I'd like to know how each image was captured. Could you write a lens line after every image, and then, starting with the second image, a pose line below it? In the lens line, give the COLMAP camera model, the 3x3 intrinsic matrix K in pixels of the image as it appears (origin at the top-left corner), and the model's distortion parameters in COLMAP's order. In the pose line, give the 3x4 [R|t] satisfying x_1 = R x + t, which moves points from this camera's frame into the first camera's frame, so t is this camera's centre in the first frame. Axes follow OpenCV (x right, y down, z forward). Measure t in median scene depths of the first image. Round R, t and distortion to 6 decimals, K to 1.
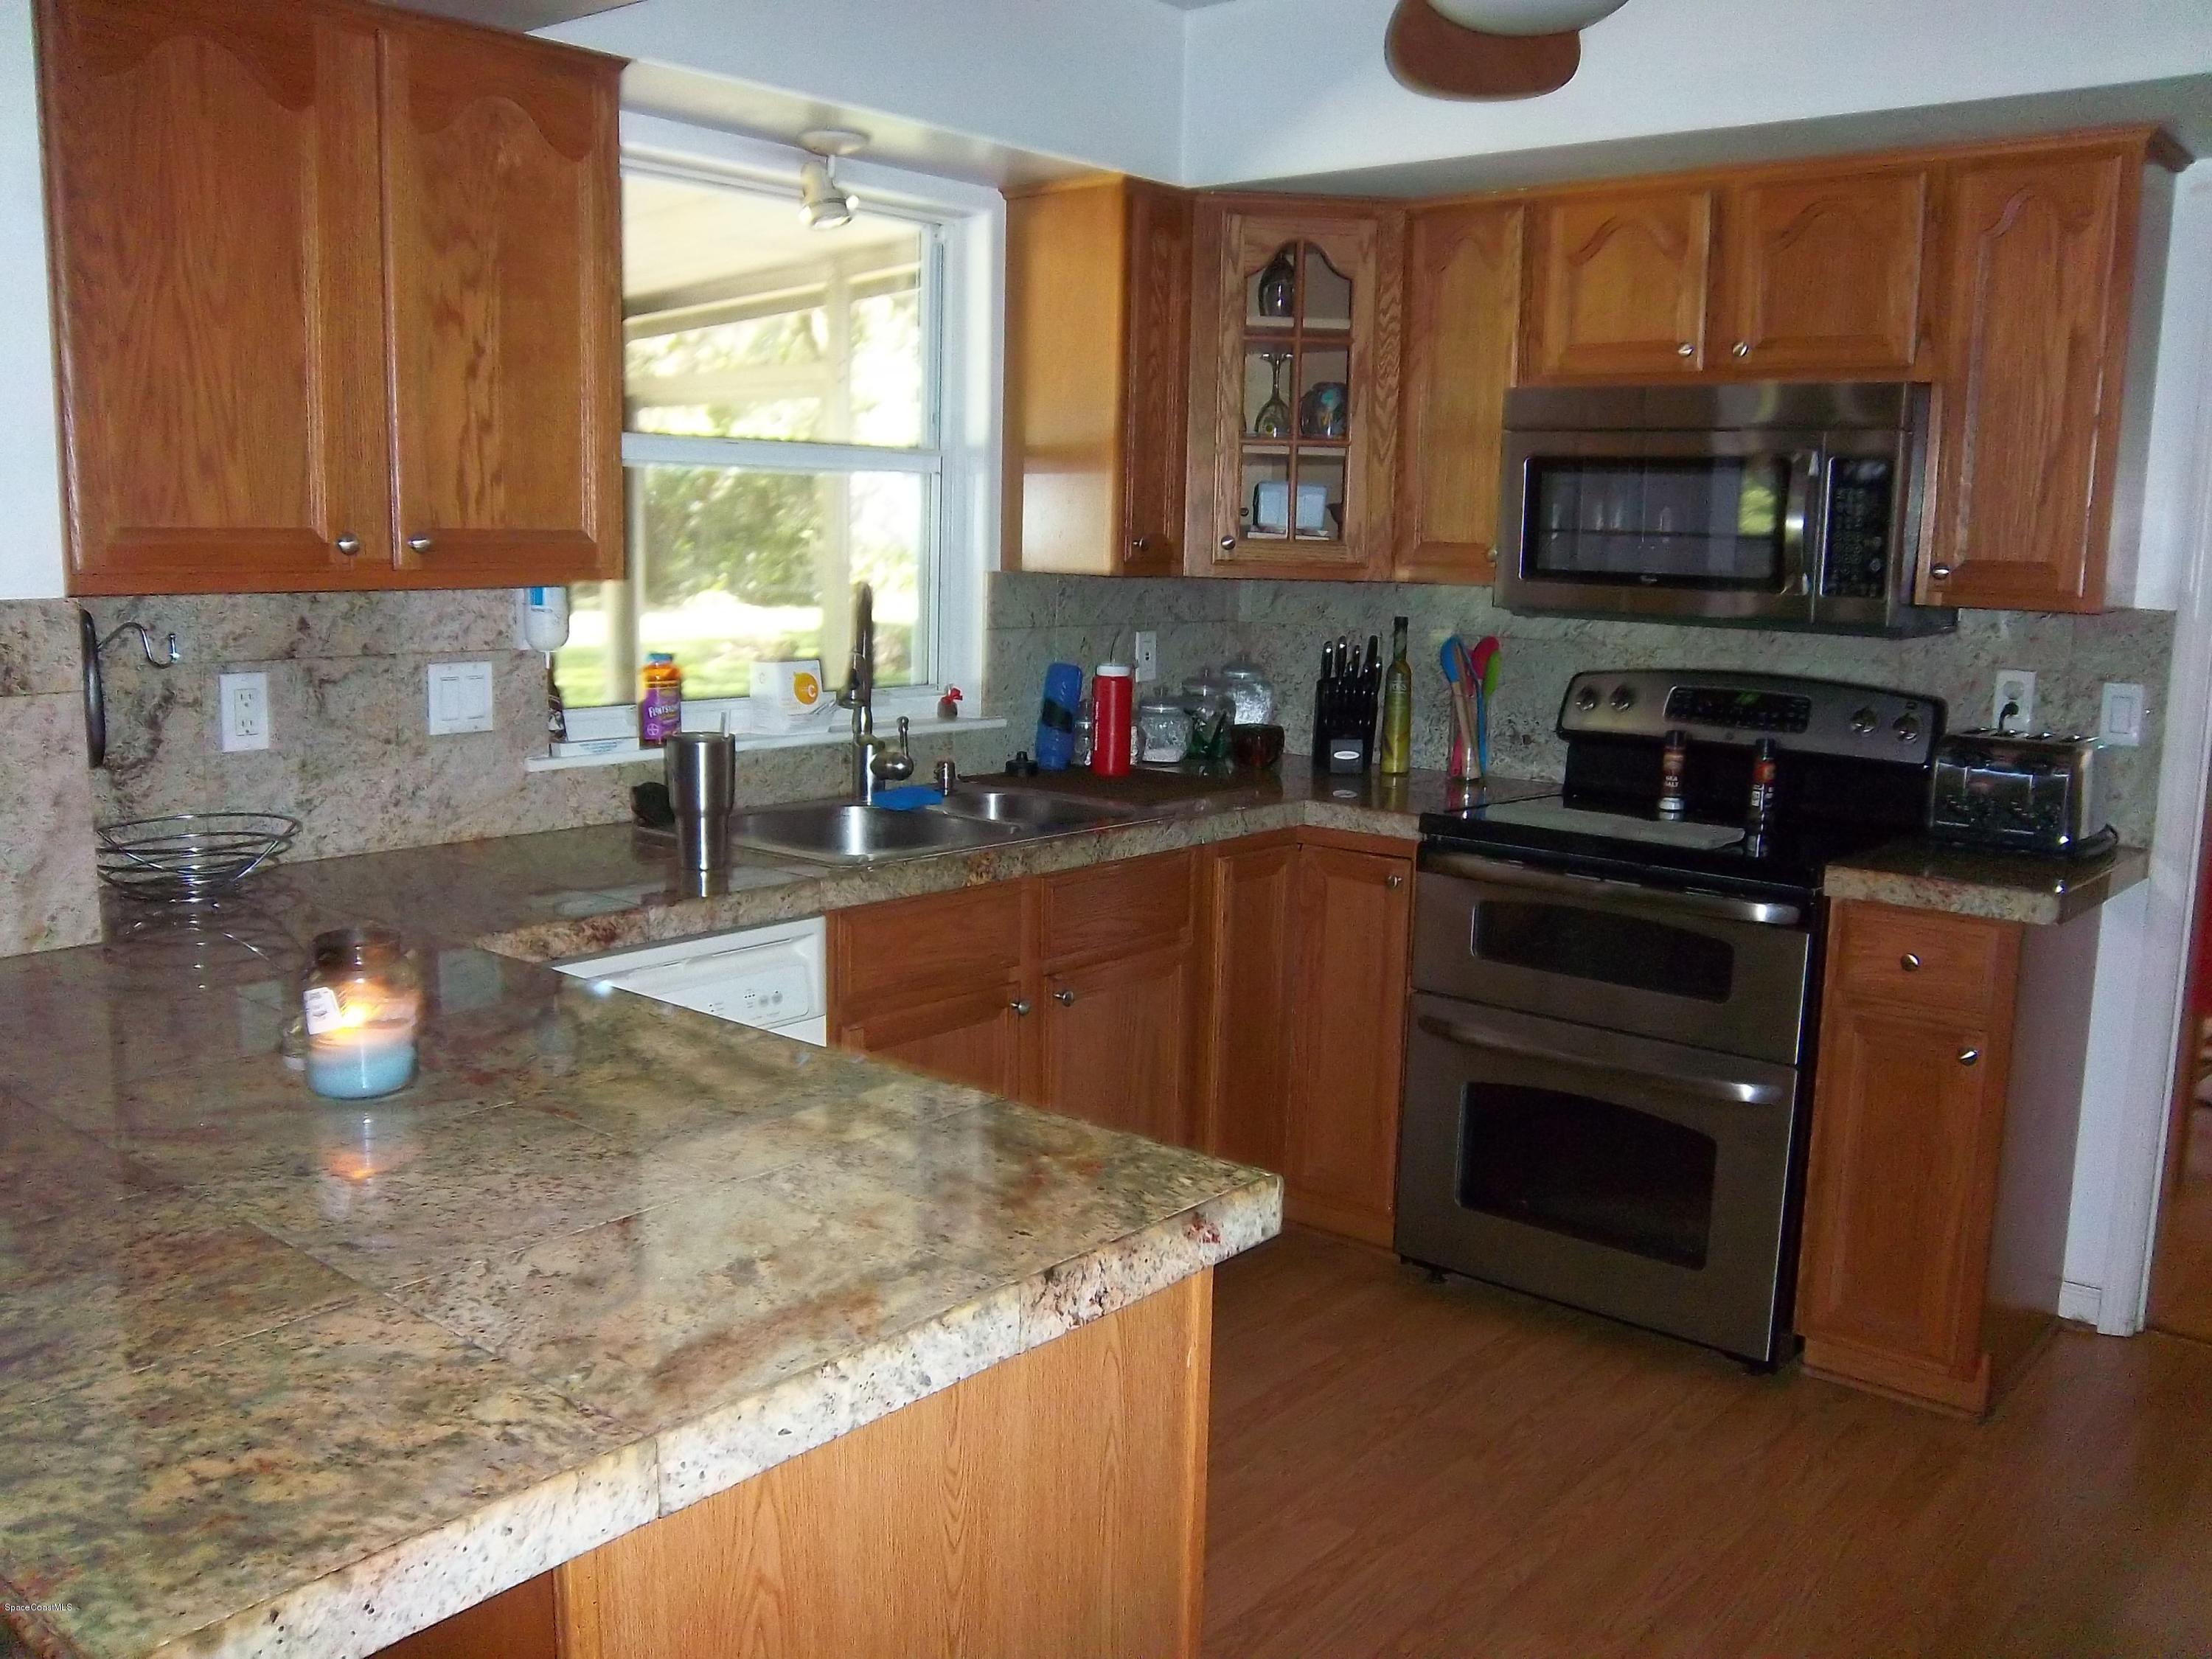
lens RADIAL K [[1888.9, 0, 1106.0], [0, 1888.9, 829.5], [0, 0, 1]] dist [-0.104225, 0.086143]
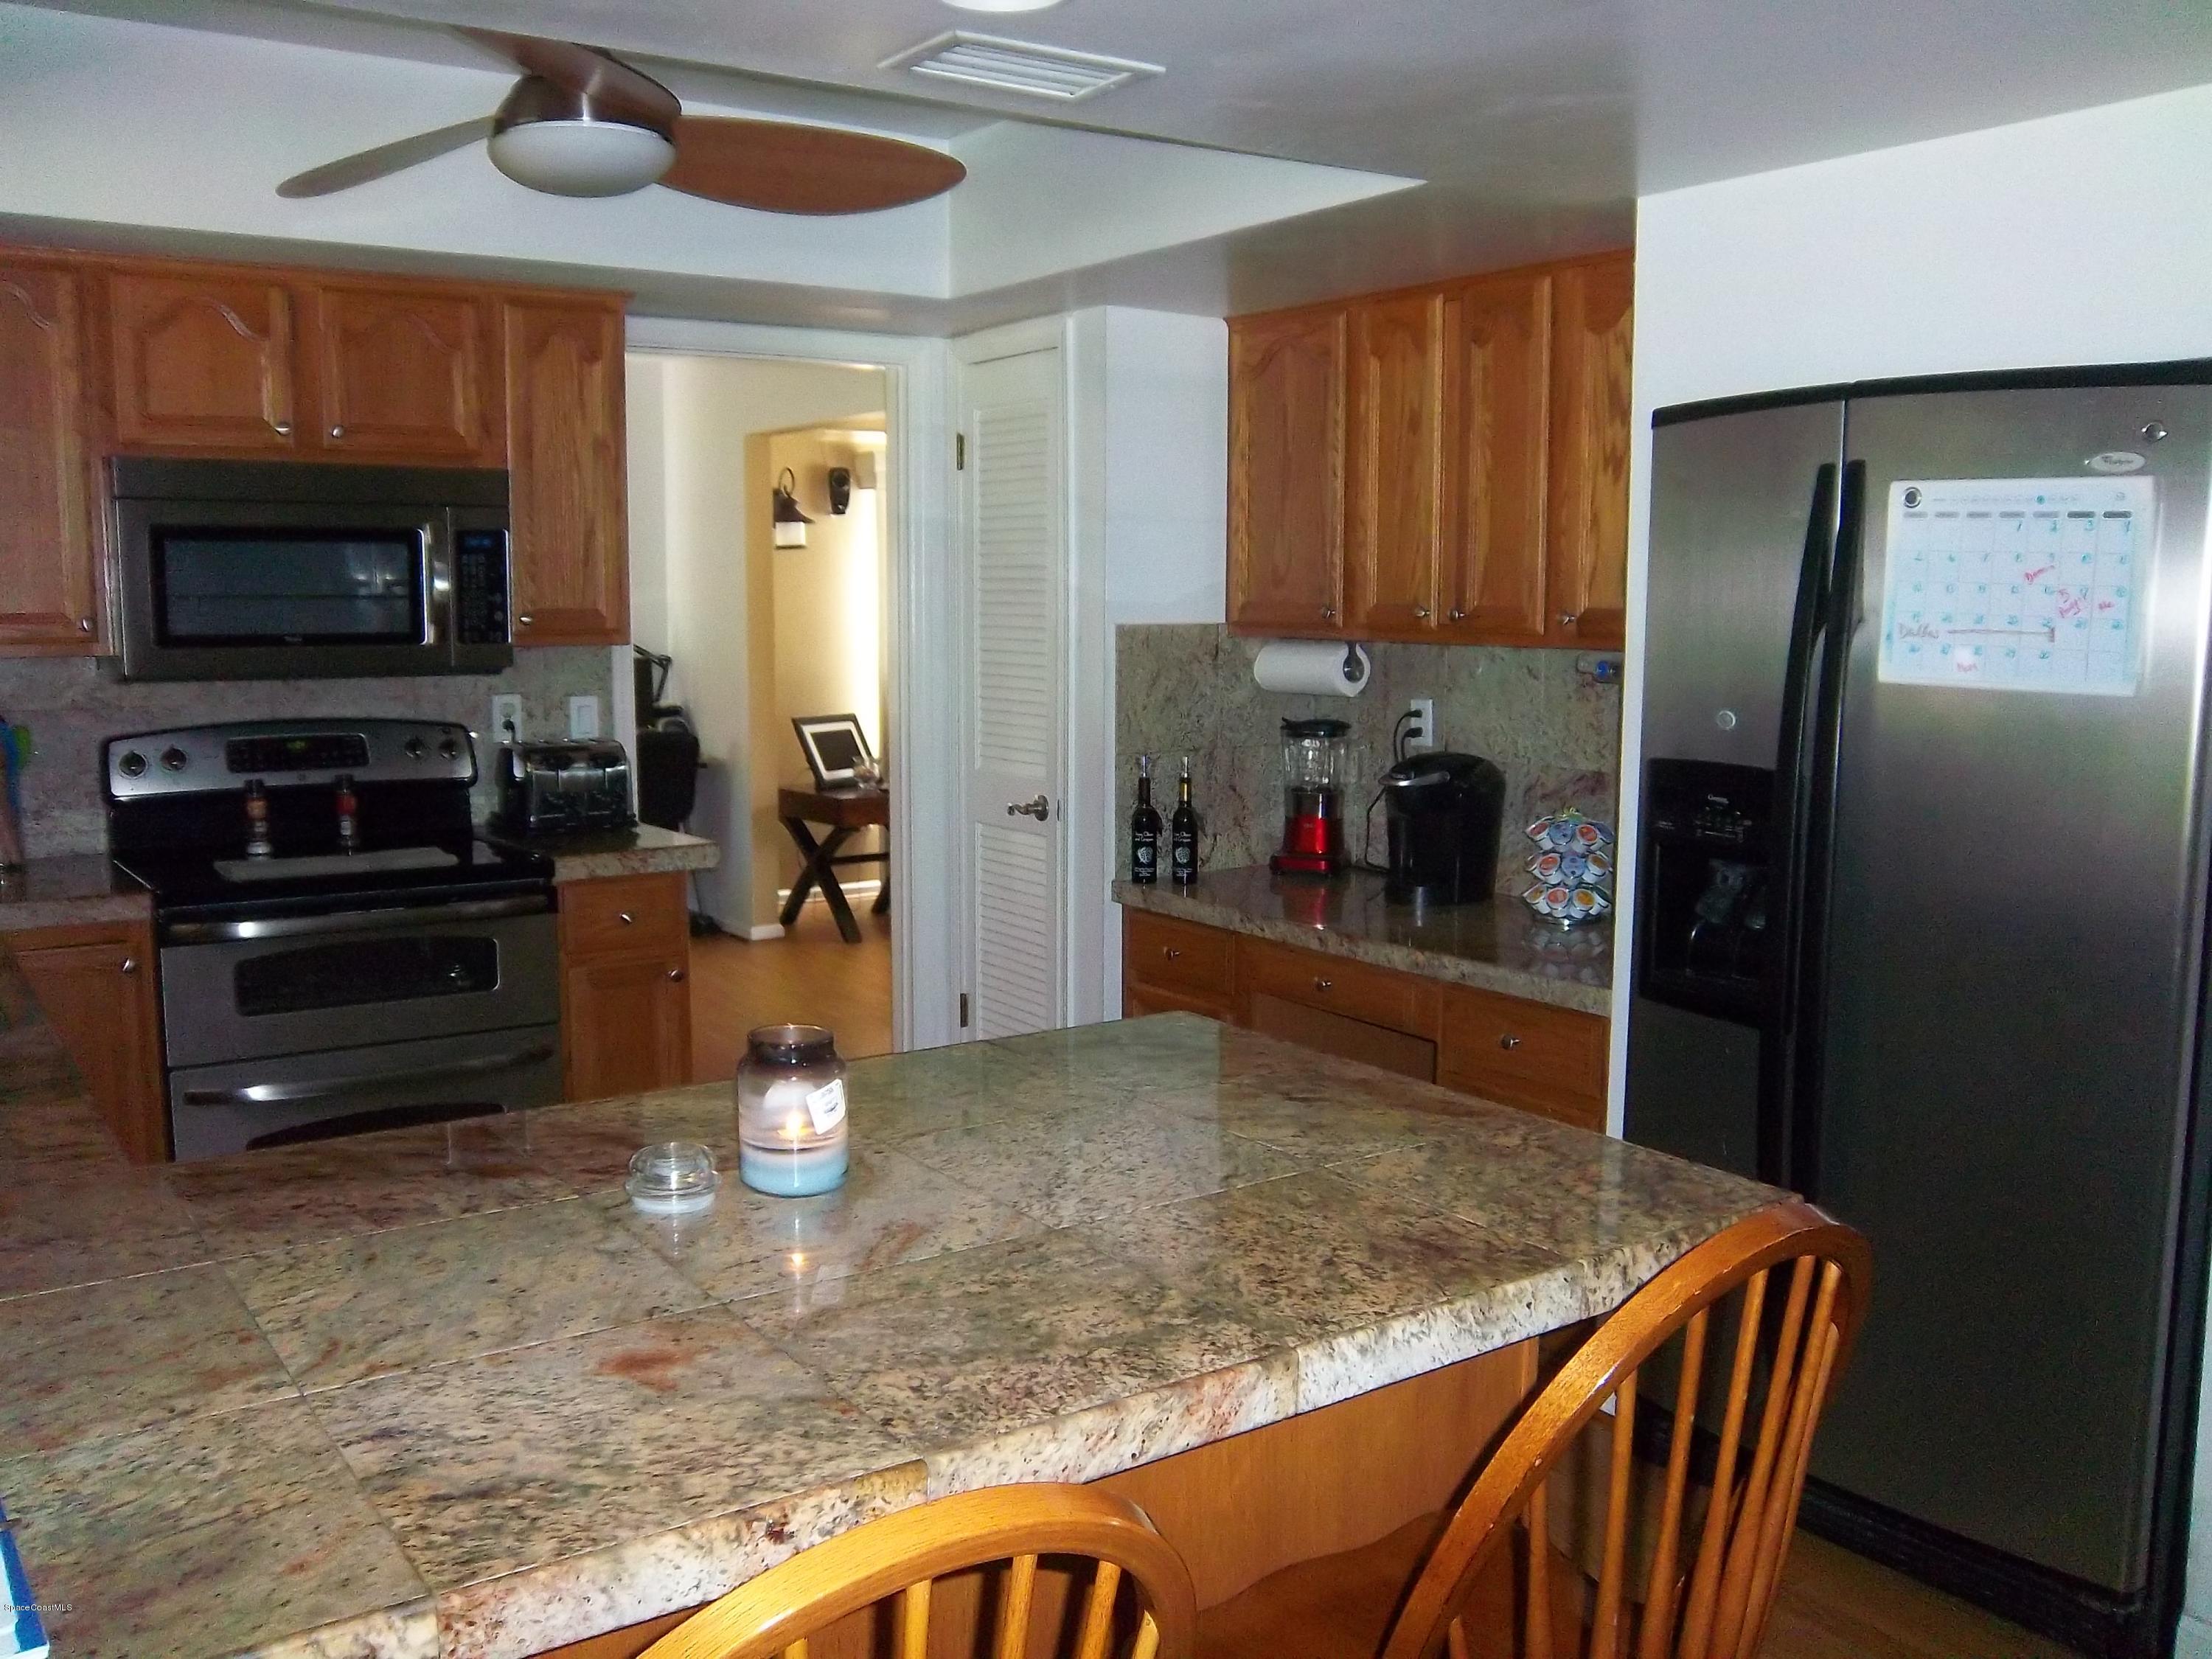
lens RADIAL K [[1888.9, 0, 1106.0], [0, 1888.9, 829.5], [0, 0, 1]] dist [-0.104225, 0.086143]
pose [[0.271854, -0.142318, 0.951757, -0.629109], [0.156732, 0.982347, 0.102125, -0.062081], [-0.949490, 0.121408, 0.289361, 0.255290]]
